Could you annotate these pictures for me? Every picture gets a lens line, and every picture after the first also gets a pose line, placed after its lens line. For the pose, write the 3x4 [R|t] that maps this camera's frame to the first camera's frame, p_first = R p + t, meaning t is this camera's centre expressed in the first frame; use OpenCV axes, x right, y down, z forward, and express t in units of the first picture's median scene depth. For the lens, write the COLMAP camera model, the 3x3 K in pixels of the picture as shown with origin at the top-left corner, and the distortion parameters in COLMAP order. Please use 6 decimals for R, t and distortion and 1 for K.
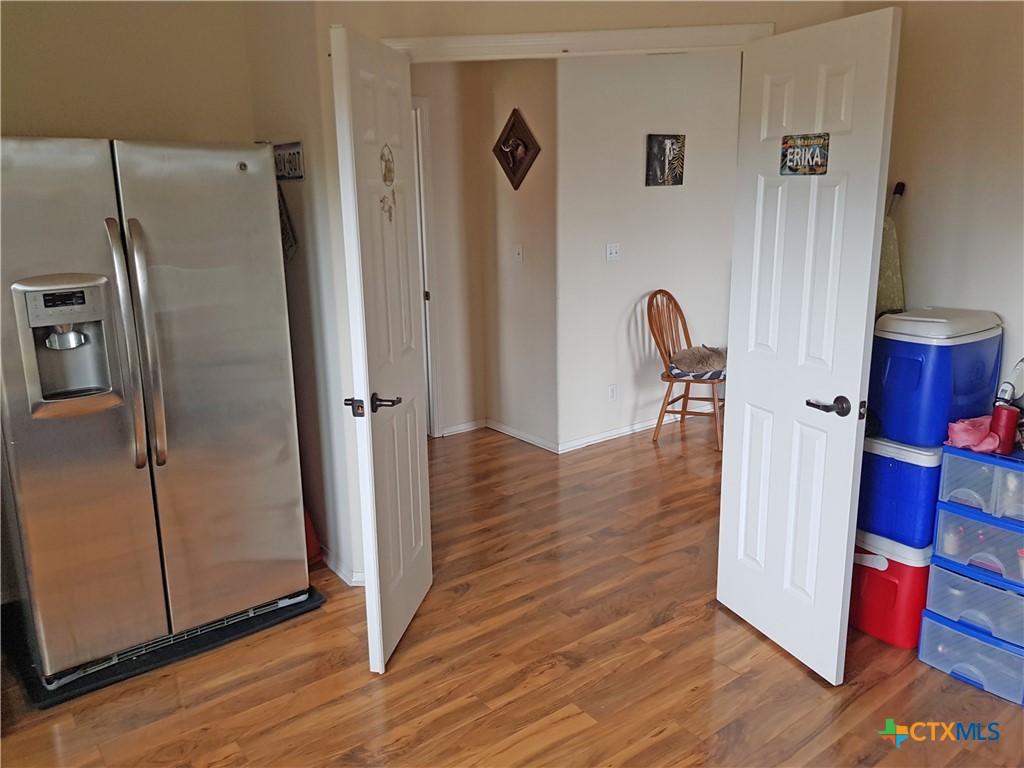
lens RADIAL K [[790.2, 0, 517.0], [0, 790.2, 382.8], [0, 0, 1]] dist [0.067224, -0.106293]
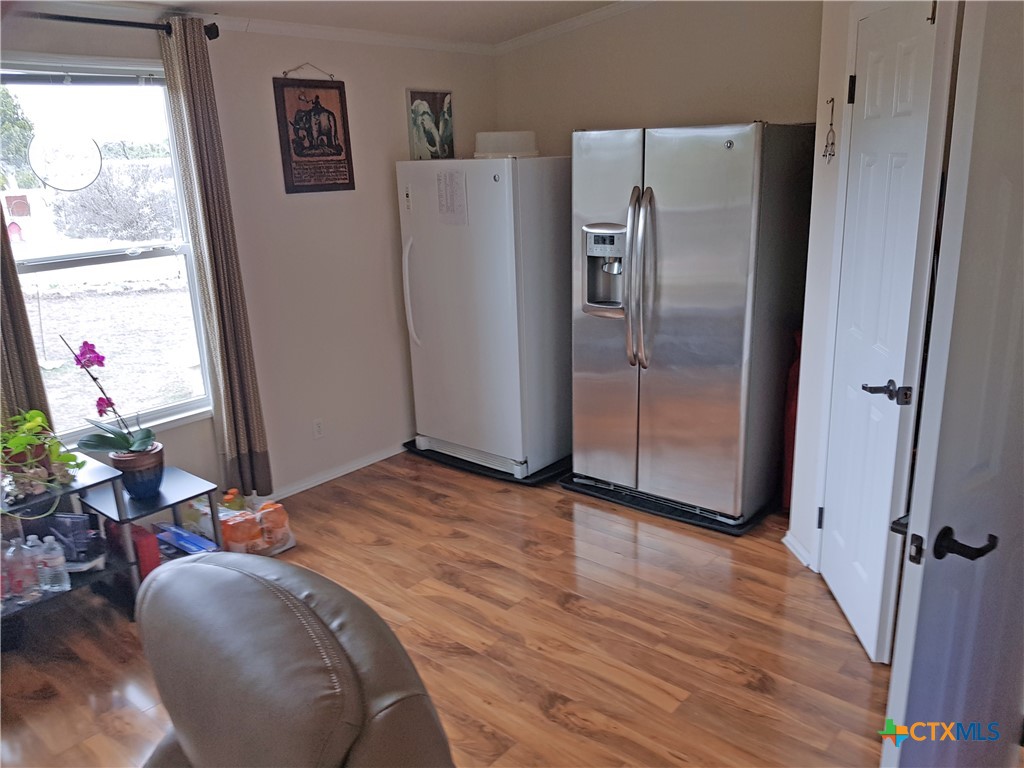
lens RADIAL K [[790.2, 0, 517.8], [0, 790.2, 382.1], [0, 0, 1]] dist [0.067224, -0.106293]
pose [[0.188481, 0.270288, -0.944150, 0.854459], [-0.194414, 0.952624, 0.233903, -0.158797], [0.962641, 0.139470, 0.232099, 0.498037]]
